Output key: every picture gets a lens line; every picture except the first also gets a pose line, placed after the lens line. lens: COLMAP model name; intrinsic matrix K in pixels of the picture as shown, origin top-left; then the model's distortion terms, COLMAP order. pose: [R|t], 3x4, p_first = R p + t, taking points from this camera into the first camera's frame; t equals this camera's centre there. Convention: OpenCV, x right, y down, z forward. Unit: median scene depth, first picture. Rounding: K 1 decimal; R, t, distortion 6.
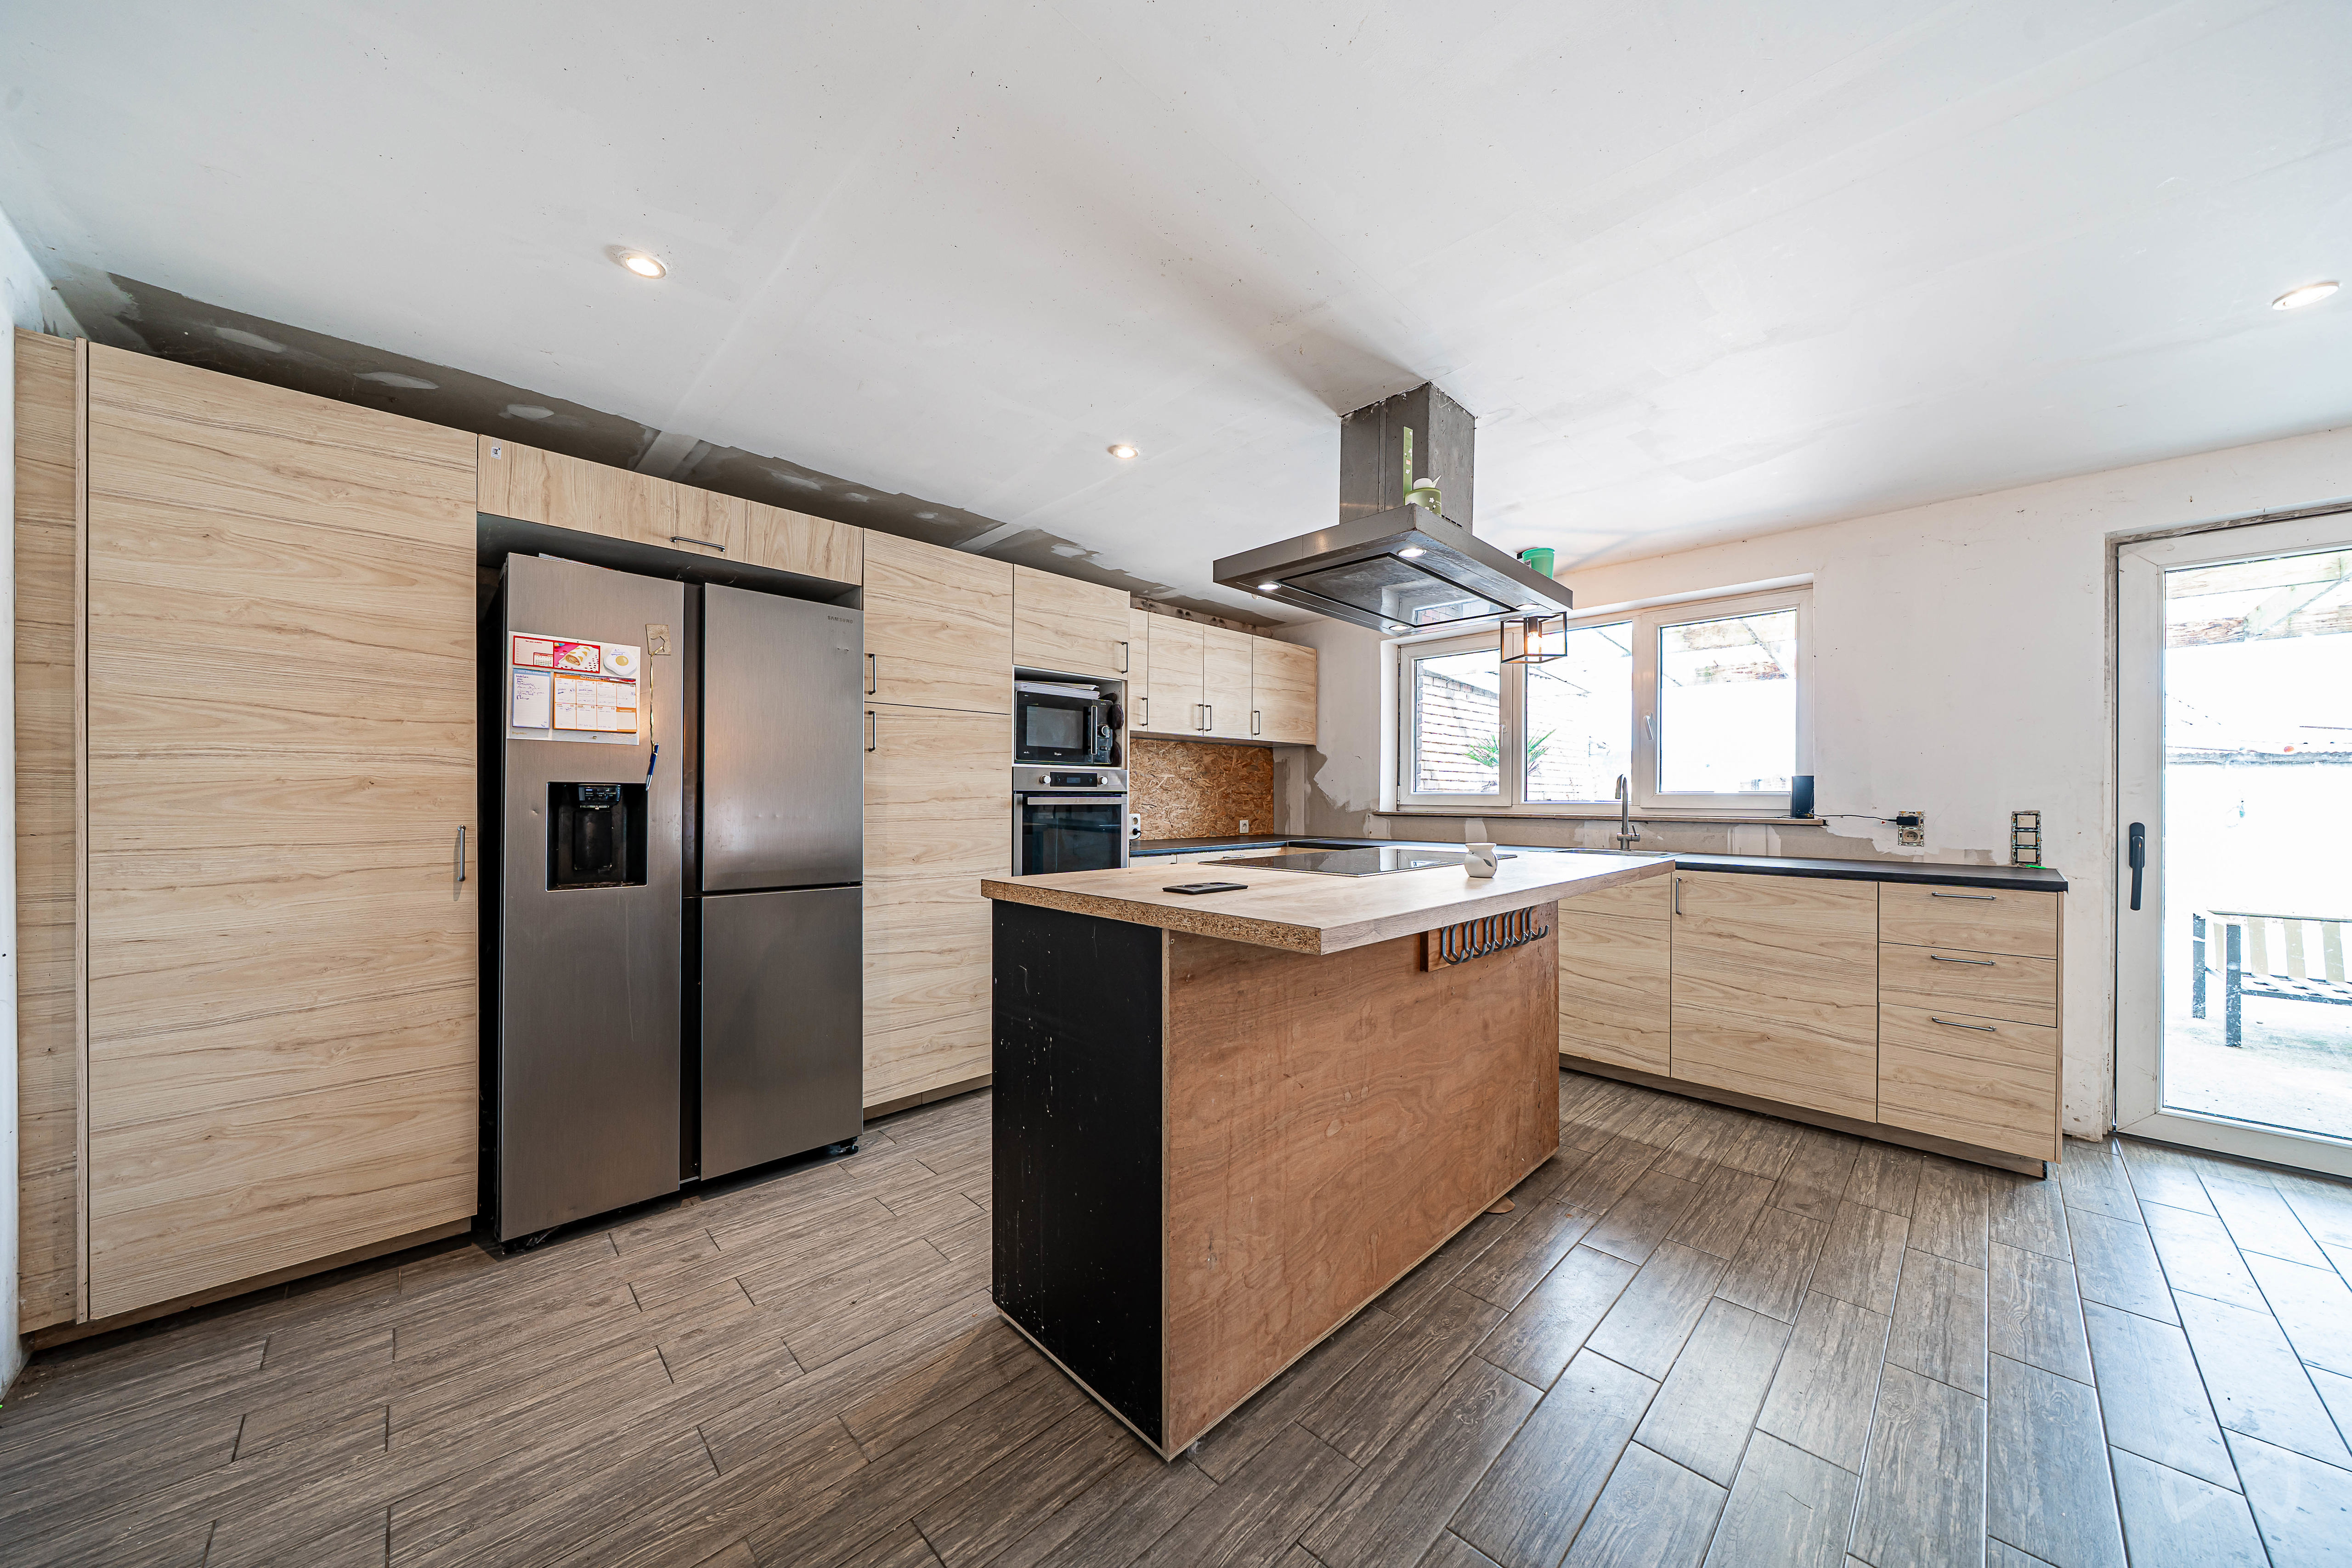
lens RADIAL K [[792.3, 0, 1170.9], [0, 792.3, 794.0], [0, 0, 1]] dist [-0.008398, -0.000239]
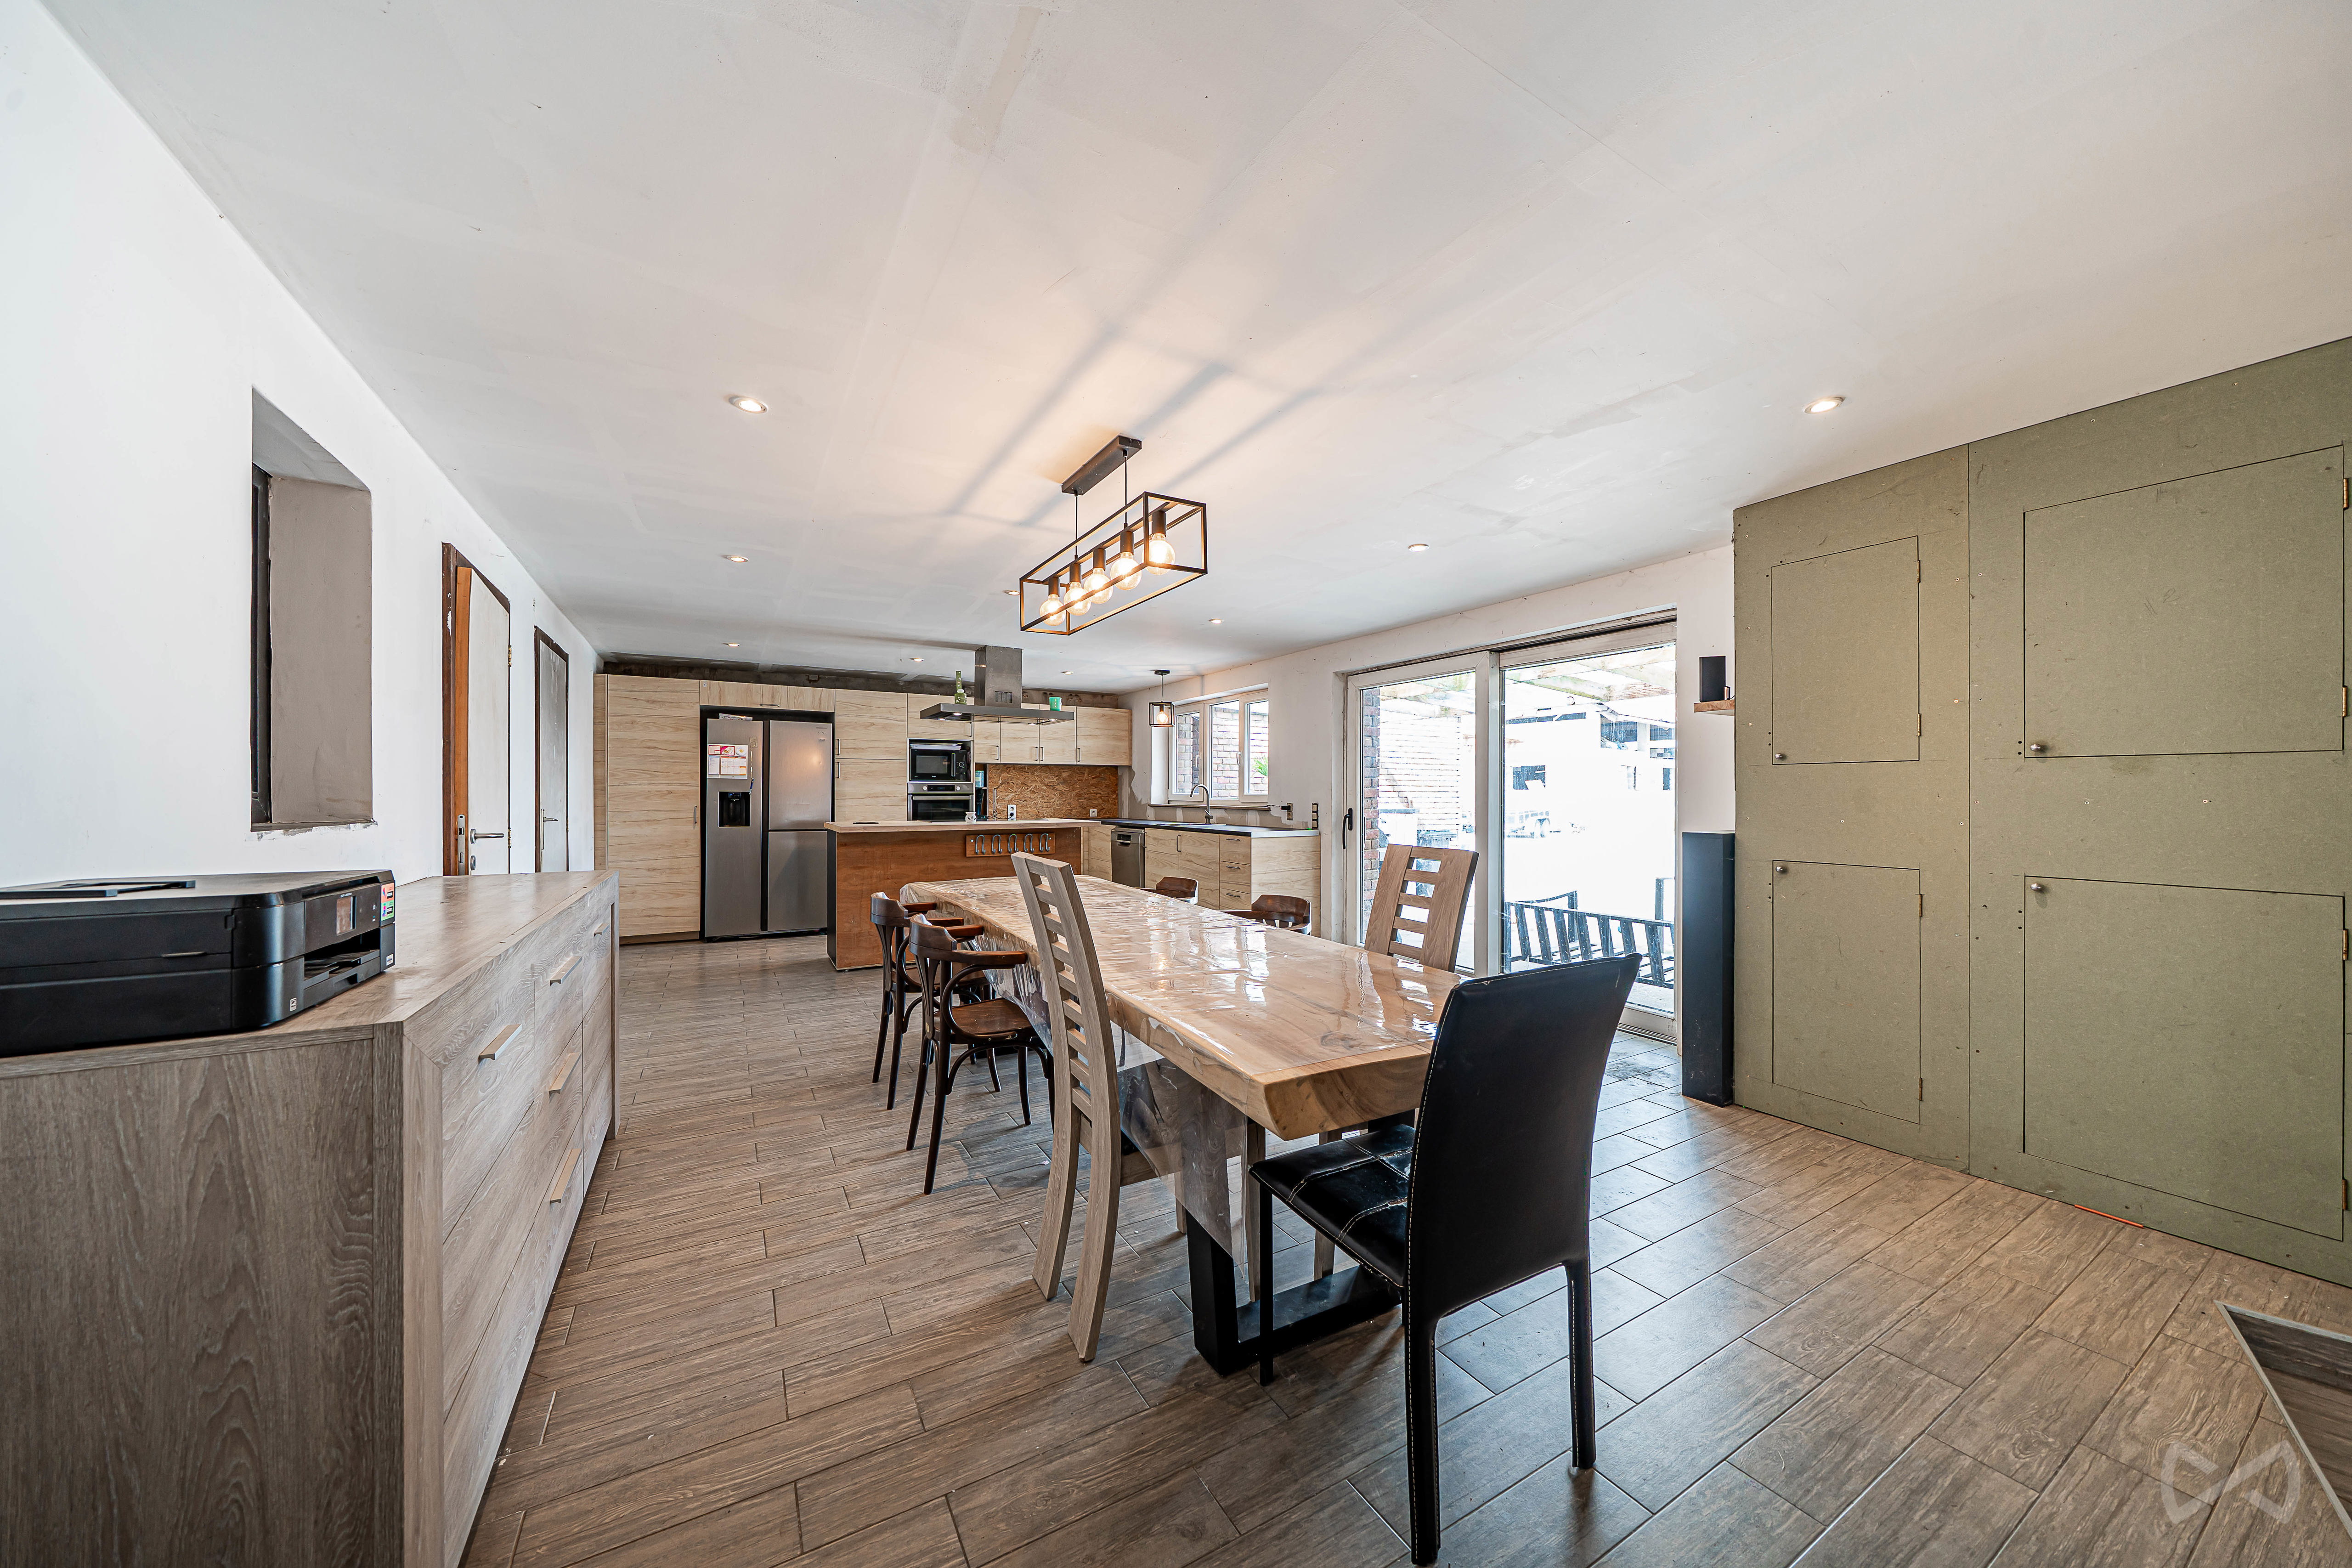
lens RADIAL K [[792.3, 0, 1178.9], [0, 792.3, 789.2], [0, 0, 1]] dist [-0.008398, -0.000239]
pose [[0.968611, -0.003022, -0.248563, 1.554876], [0.002374, 0.999993, -0.002907, -0.009201], [0.248570, 0.002225, 0.968611, -1.399069]]
